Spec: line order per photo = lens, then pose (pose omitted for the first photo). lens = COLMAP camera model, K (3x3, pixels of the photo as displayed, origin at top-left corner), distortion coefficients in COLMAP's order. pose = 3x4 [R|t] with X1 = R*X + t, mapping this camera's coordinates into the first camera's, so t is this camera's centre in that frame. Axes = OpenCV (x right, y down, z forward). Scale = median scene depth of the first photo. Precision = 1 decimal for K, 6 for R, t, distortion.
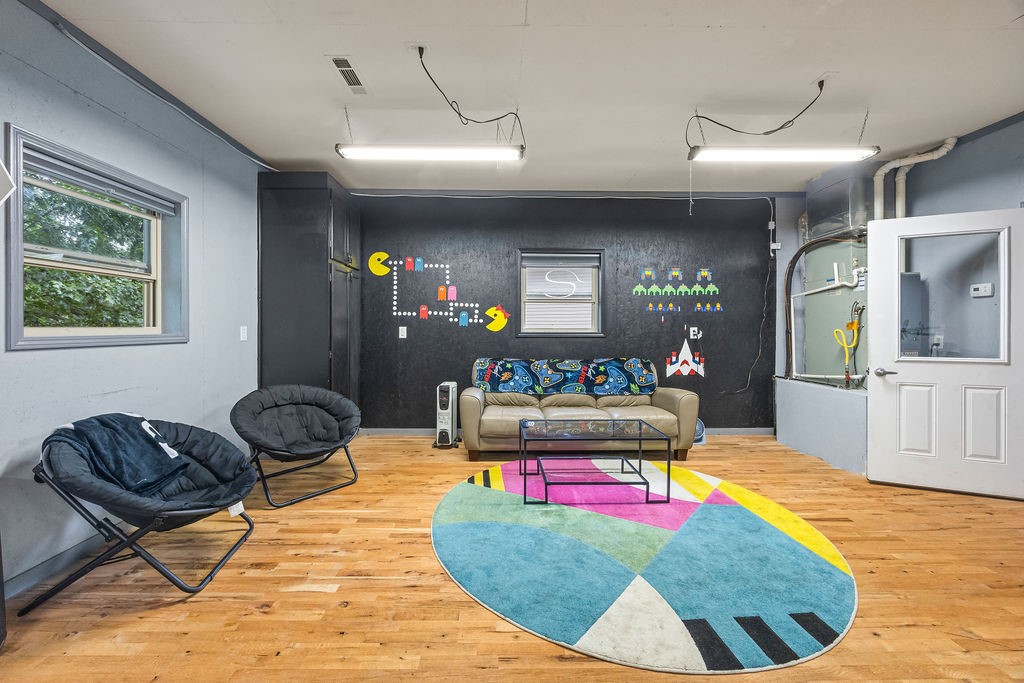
lens RADIAL K [[393.2, 0, 504.3], [0, 393.2, 325.7], [0, 0, 1]] dist [-0.002033, -0.000624]
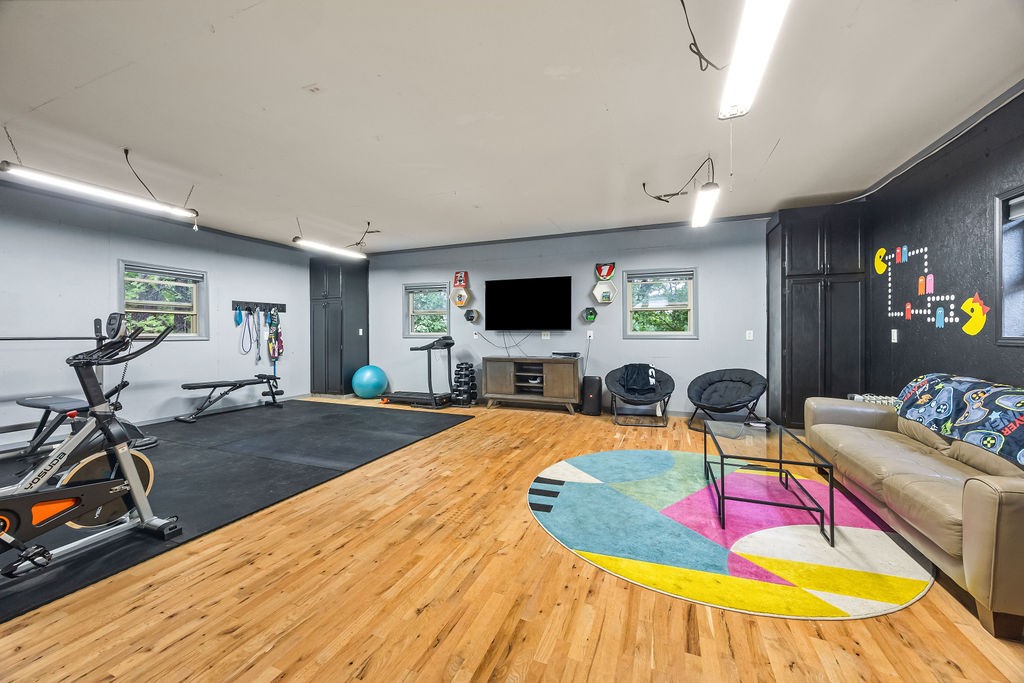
lens RADIAL K [[393.2, 0, 513.5], [0, 393.2, 335.9], [0, 0, 1]] dist [-0.002033, -0.000624]
pose [[-0.377926, 0.006250, -0.925815, 0.858171], [0.003827, 0.999979, 0.005189, 0.009114], [0.925828, -0.001582, -0.377942, 0.548499]]
